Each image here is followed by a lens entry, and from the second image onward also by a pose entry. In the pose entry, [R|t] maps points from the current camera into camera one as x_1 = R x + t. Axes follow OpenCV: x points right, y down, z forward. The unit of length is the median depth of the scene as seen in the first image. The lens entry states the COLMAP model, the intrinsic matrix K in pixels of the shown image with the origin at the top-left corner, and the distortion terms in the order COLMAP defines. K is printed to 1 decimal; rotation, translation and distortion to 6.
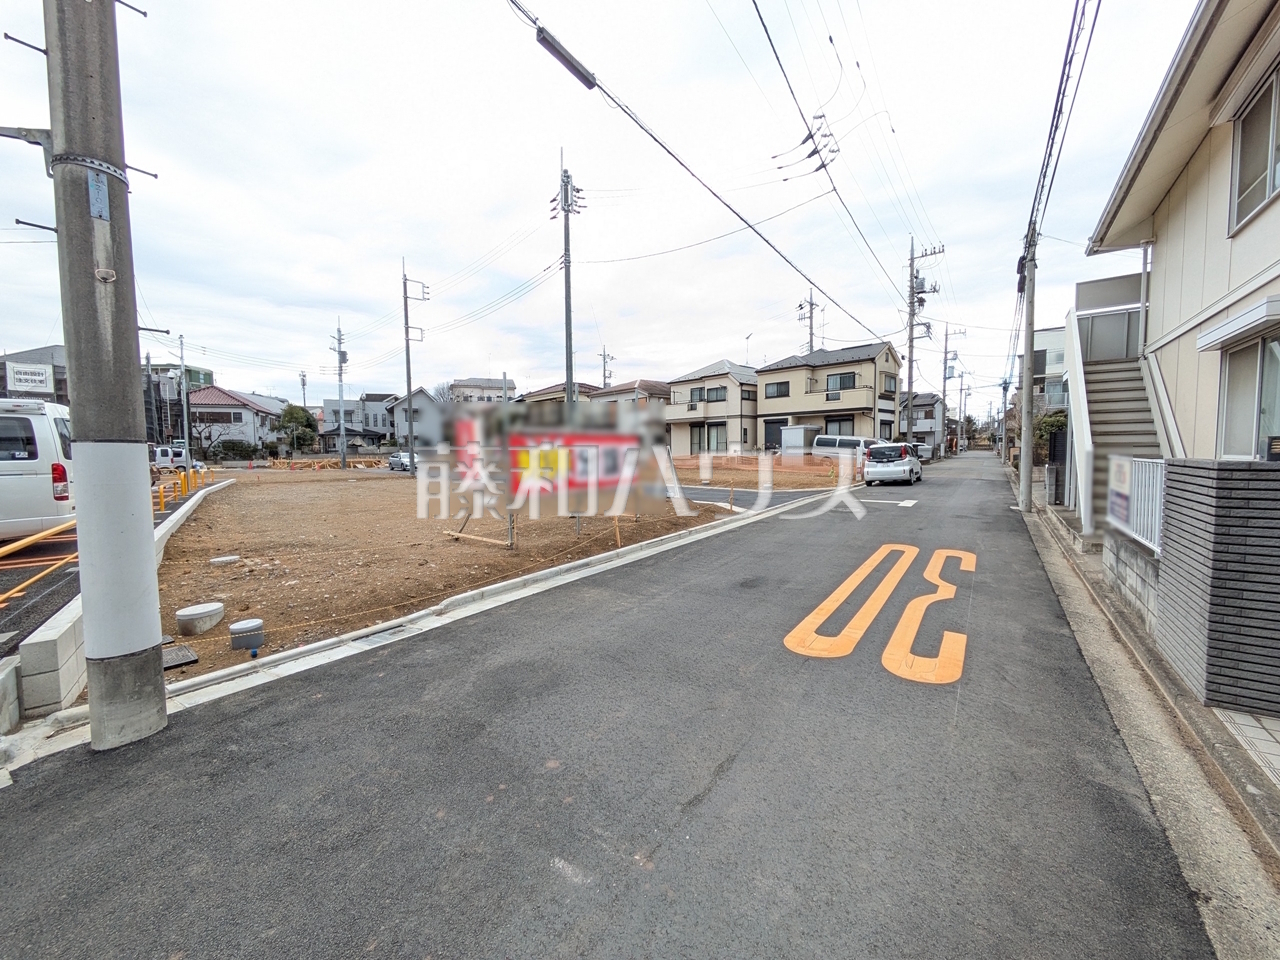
lens RADIAL K [[504.3, 0, 642.4], [0, 504.3, 477.9], [0, 0, 1]] dist [-0.000279, 0.002327]
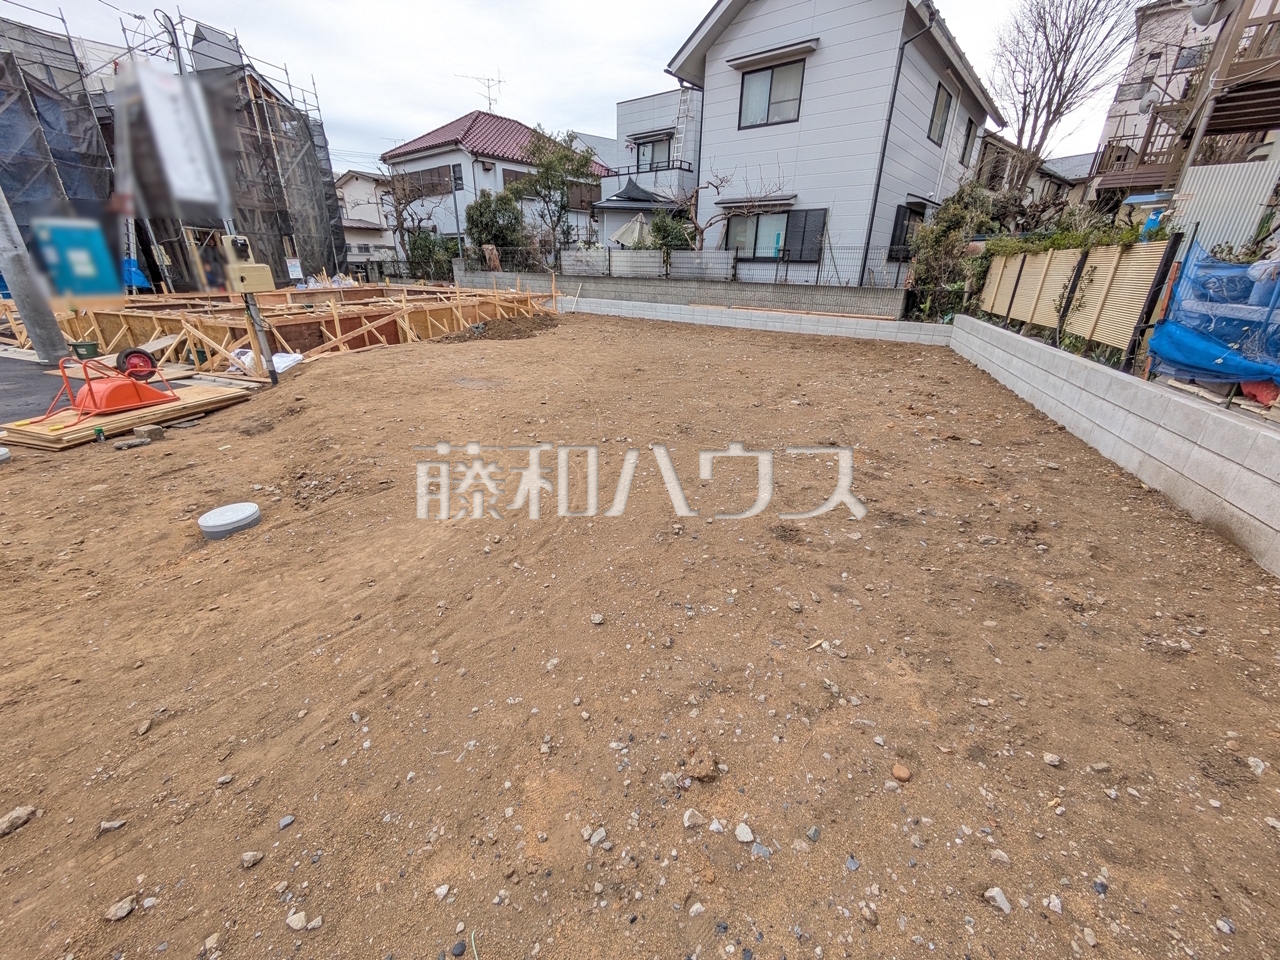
lens RADIAL K [[504.3, 0, 640.1], [0, 504.3, 477.2], [0, 0, 1]] dist [-0.000279, 0.002327]
pose [[0.426182, 0.369167, -0.825884, -0.396257], [-0.068490, 0.923492, 0.377455, -0.081632], [0.902041, -0.104299, 0.418860, 1.386399]]
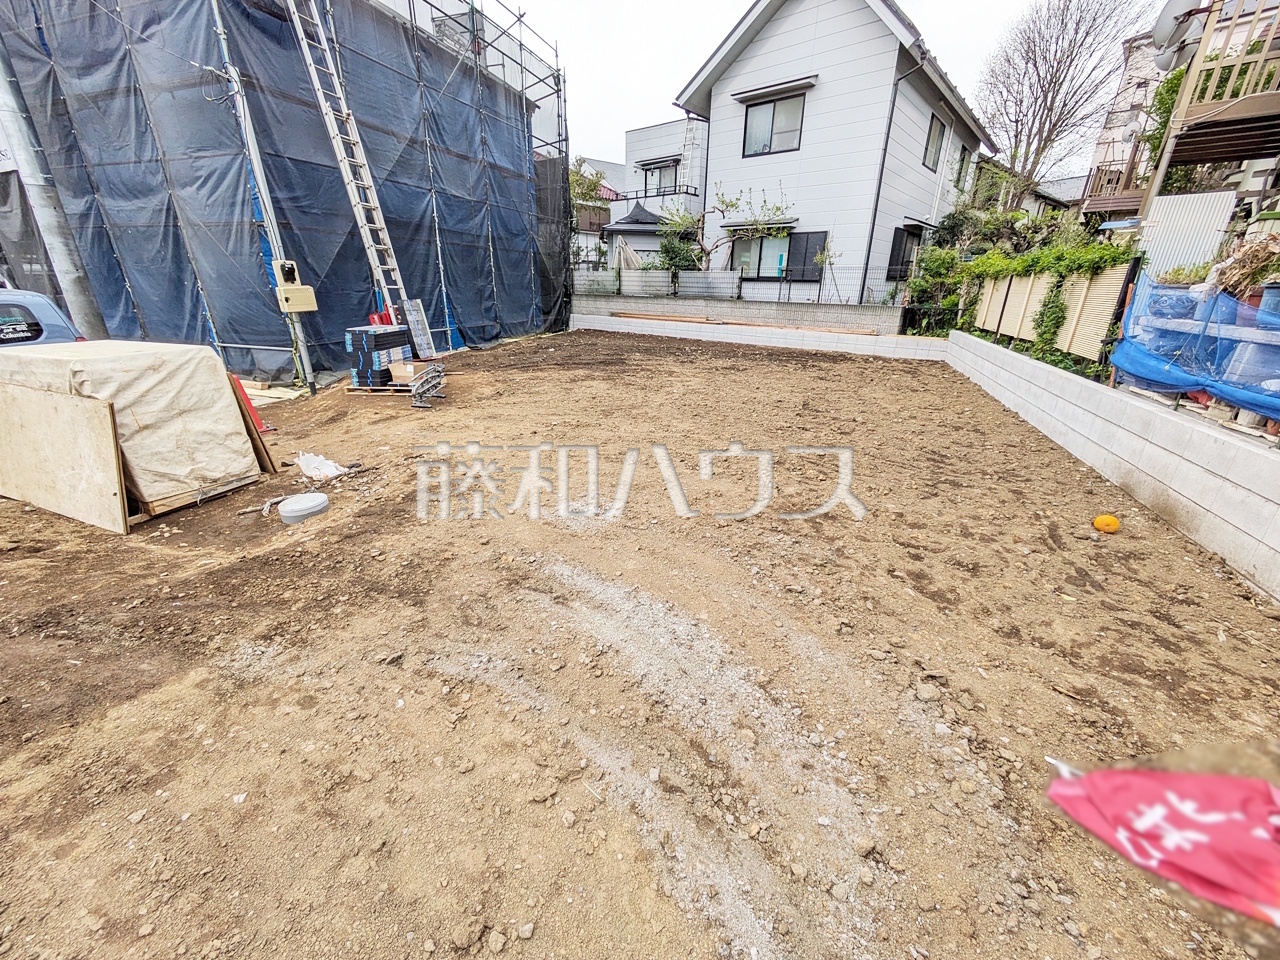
lens RADIAL K [[504.3, 0, 640.6], [0, 504.3, 478.0], [0, 0, 1]] dist [-0.000279, 0.002327]
pose [[0.419284, 0.344480, -0.839961, -0.384771], [-0.067202, 0.934453, 0.349688, -0.081811], [0.905364, -0.090171, 0.414951, 1.376937]]
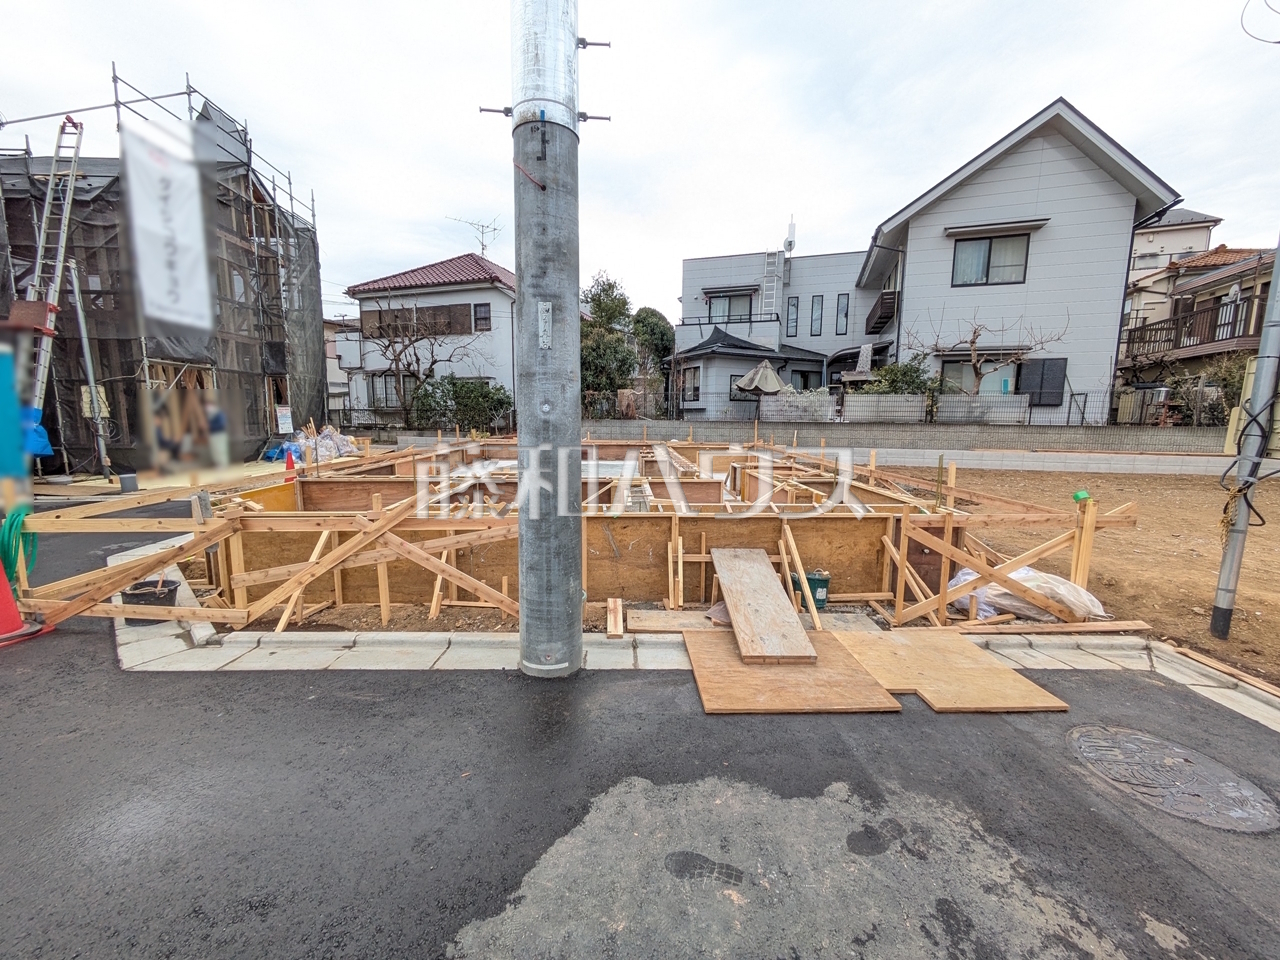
lens RADIAL K [[504.3, 0, 641.8], [0, 504.3, 478.1], [0, 0, 1]] dist [-0.000279, 0.002327]
pose [[0.732965, 0.101904, -0.672590, -0.666892], [-0.050964, 0.994164, 0.095087, -0.063247], [0.678354, -0.035417, 0.733881, 1.190013]]
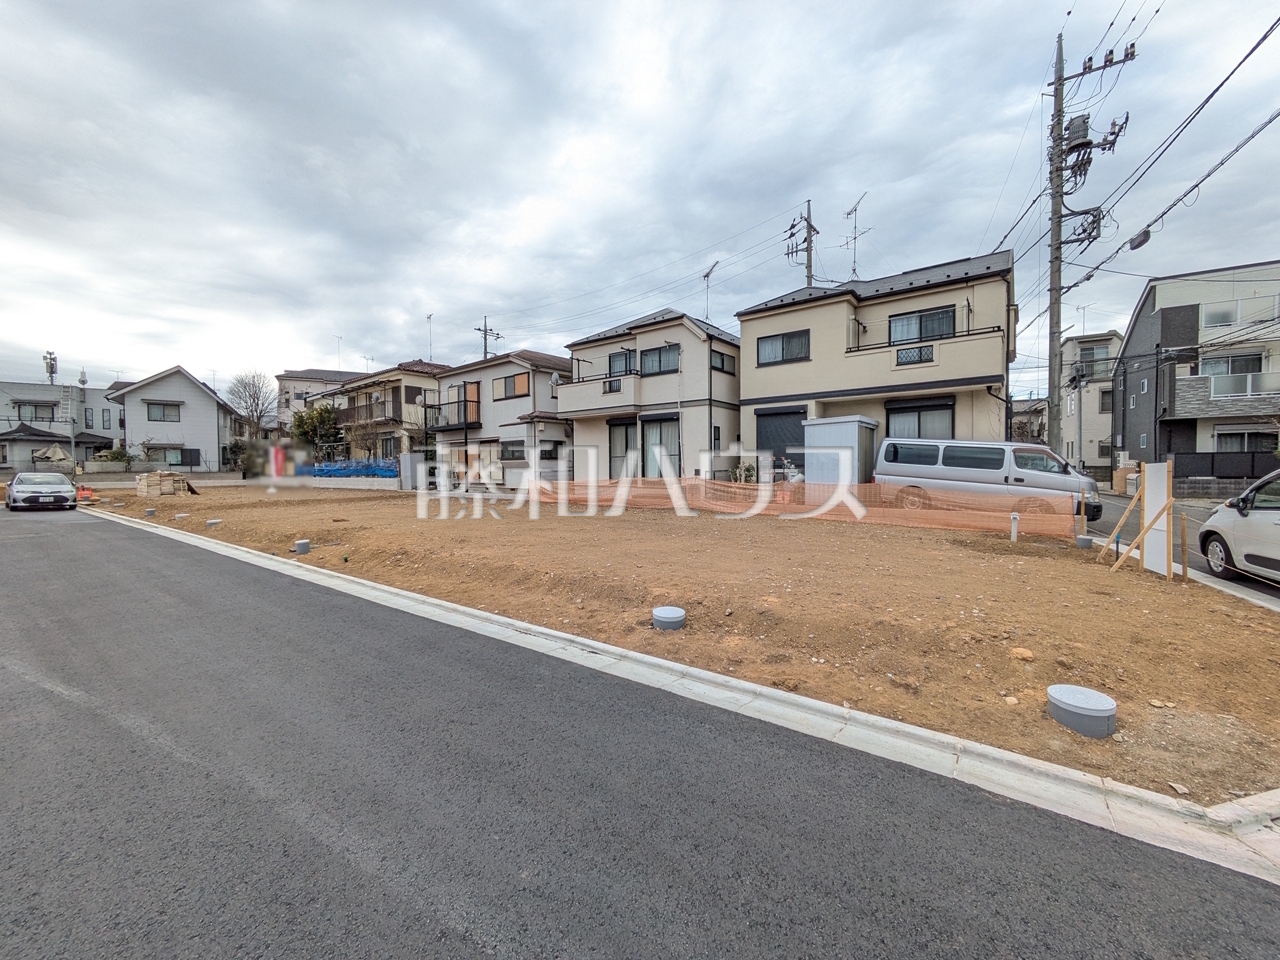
lens RADIAL K [[504.3, 0, 641.1], [0, 504.3, 478.6], [0, 0, 1]] dist [-0.000279, 0.002327]
pose [[0.988234, -0.000767, 0.152946, 0.049667], [0.005786, 0.999459, -0.032370, -0.029245], [-0.152839, 0.032874, 0.987704, 0.492903]]
